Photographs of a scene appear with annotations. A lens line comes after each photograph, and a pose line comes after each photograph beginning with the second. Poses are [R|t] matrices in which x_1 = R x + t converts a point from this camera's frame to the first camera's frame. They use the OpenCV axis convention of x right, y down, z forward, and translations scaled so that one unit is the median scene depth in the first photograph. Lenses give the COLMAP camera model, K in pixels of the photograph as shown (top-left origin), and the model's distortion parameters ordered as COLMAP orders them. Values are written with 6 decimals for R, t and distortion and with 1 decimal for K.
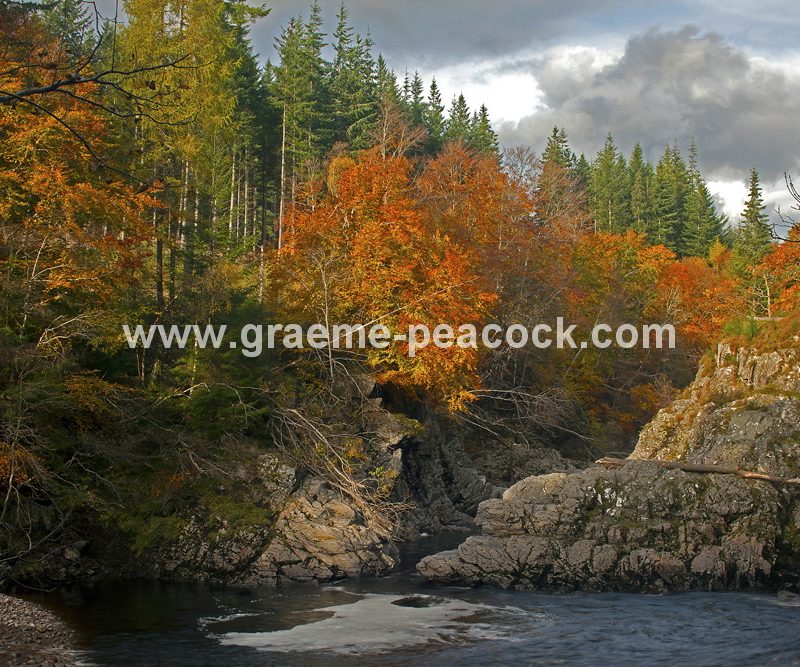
lens RADIAL K [[1239.3, 0, 409.6], [0, 1239.3, 431.8], [0, 0, 1]] dist [-0.034730, 0.046584]
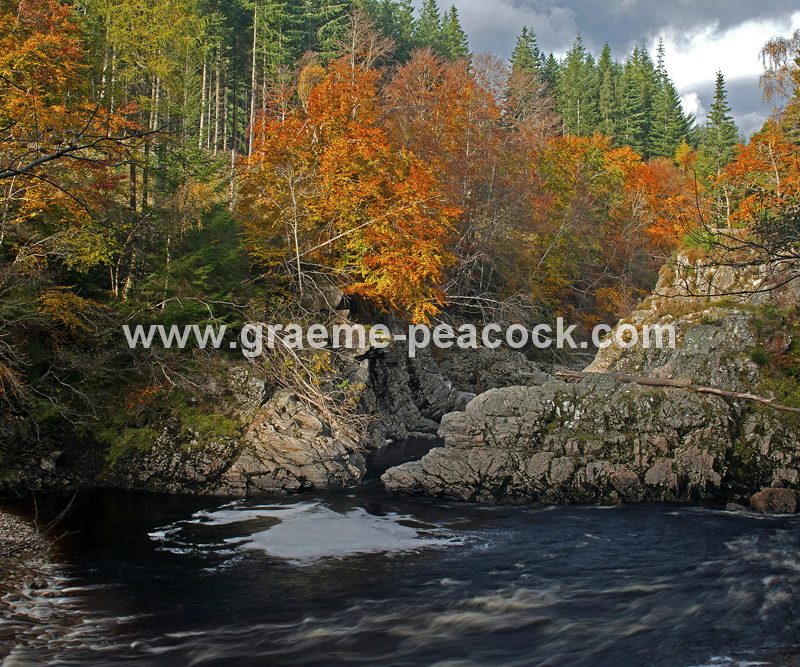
lens RADIAL K [[1239.4, 0, 400.0], [0, 1239.4, 333.5], [0, 0, 1]] dist [-0.022506, -0.041502]
pose [[0.999880, 0.001956, 0.015337, 0.004778], [-0.002102, 0.999953, 0.009496, -0.020730], [-0.015317, -0.009527, 0.999837, -0.034986]]
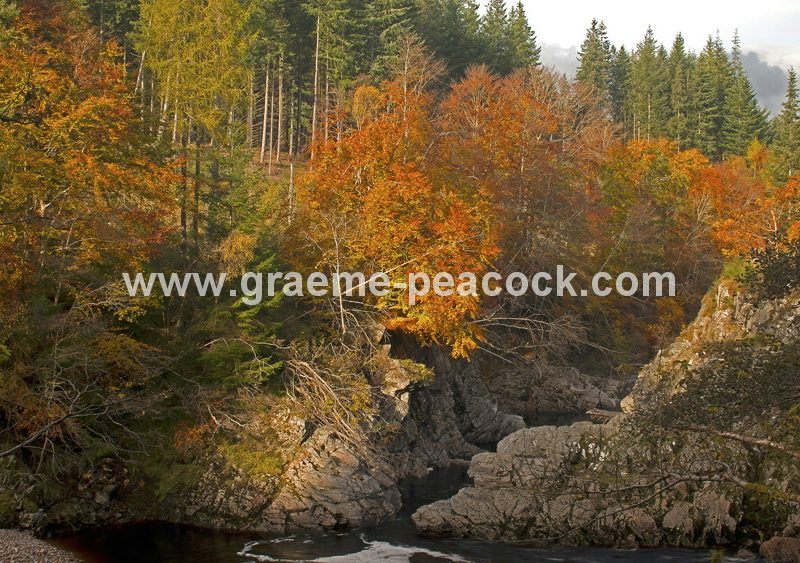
lens RADIAL K [[1279.7, 0, 398.1], [0, 1279.7, 322.4], [0, 0, 1]] dist [-0.029966, 0.070010]
pose [[0.998802, 0.005842, -0.048593, 0.044638], [-0.005007, 0.999838, 0.017270, -0.077955], [0.048686, -0.017006, 0.998669, -0.120093]]
